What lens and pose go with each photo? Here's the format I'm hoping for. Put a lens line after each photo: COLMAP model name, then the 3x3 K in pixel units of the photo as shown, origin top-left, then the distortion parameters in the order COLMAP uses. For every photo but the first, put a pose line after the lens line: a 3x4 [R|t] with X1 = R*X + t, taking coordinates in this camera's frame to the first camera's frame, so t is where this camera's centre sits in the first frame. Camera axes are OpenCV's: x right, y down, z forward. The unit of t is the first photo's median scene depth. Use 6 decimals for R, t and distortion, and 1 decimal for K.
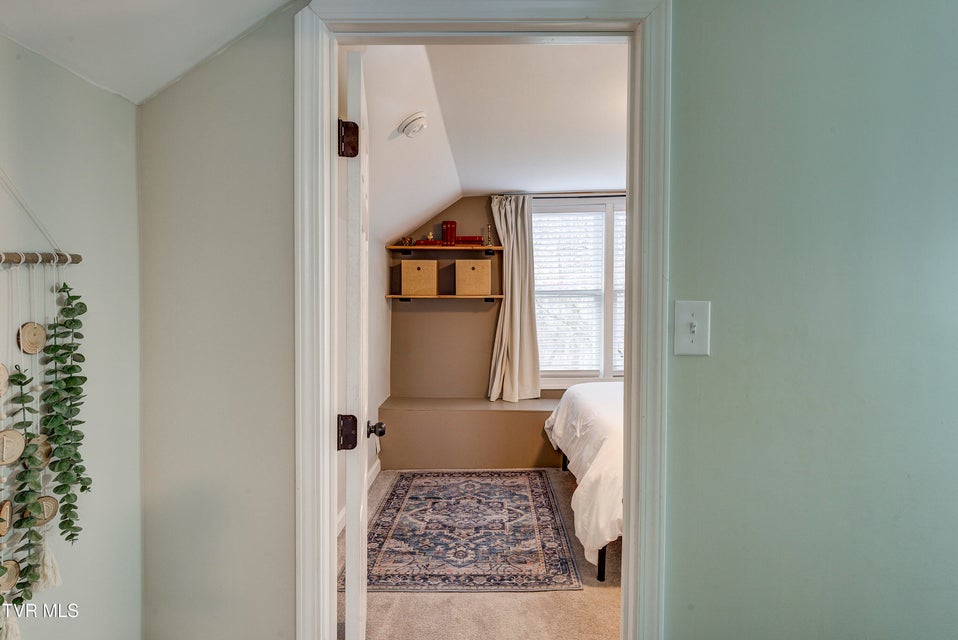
lens RADIAL K [[530.8, 0, 481.1], [0, 530.8, 316.9], [0, 0, 1]] dist [0.022506, 0.000635]
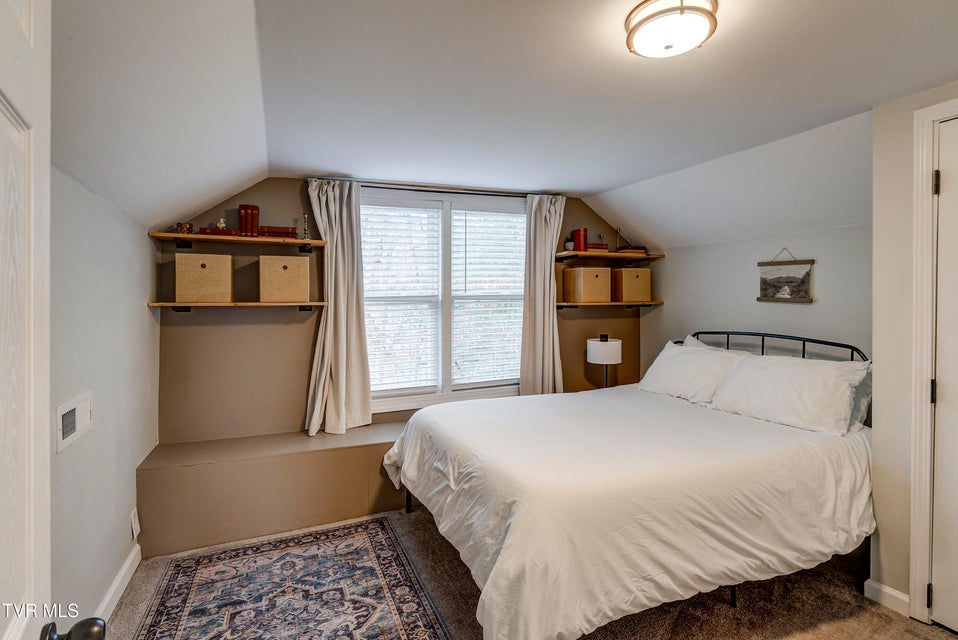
lens RADIAL K [[449.9, 0, 481.7], [0, 449.9, 307.4], [0, 0, 1]] dist [-0.019975, 0.002829]
pose [[0.906256, -0.008582, 0.422643, -0.031766], [0.025728, 0.999060, -0.034883, -0.002864], [-0.421946, 0.042487, 0.905625, 0.294813]]
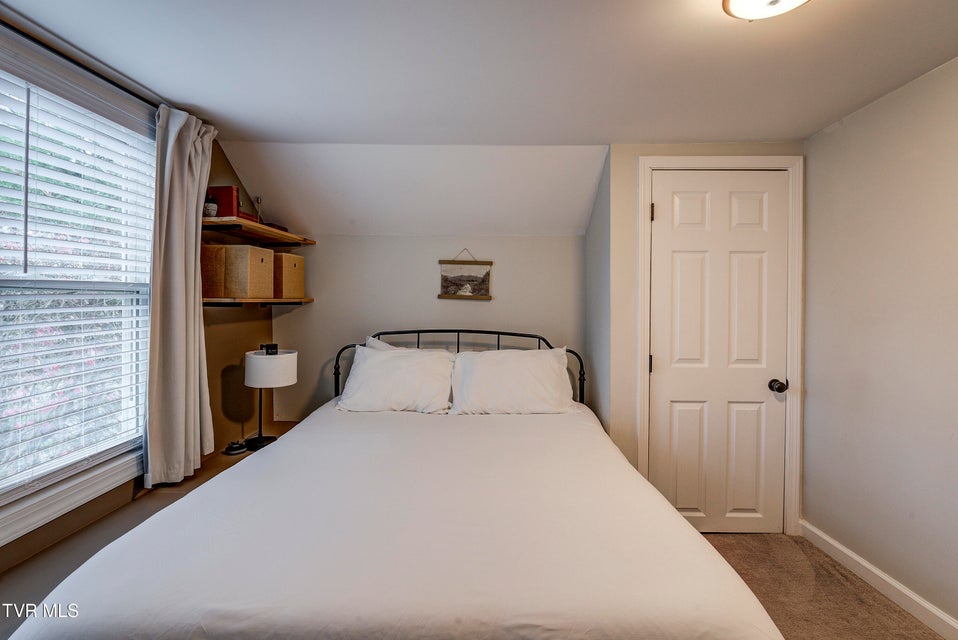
lens RADIAL K [[449.9, 0, 485.2], [0, 449.9, 301.4], [0, 0, 1]] dist [-0.019975, 0.002829]
pose [[0.022093, -0.001582, 0.999755, -0.060626], [0.049590, 0.998770, 0.000484, -0.023403], [-0.998525, 0.049567, 0.022144, 0.794071]]
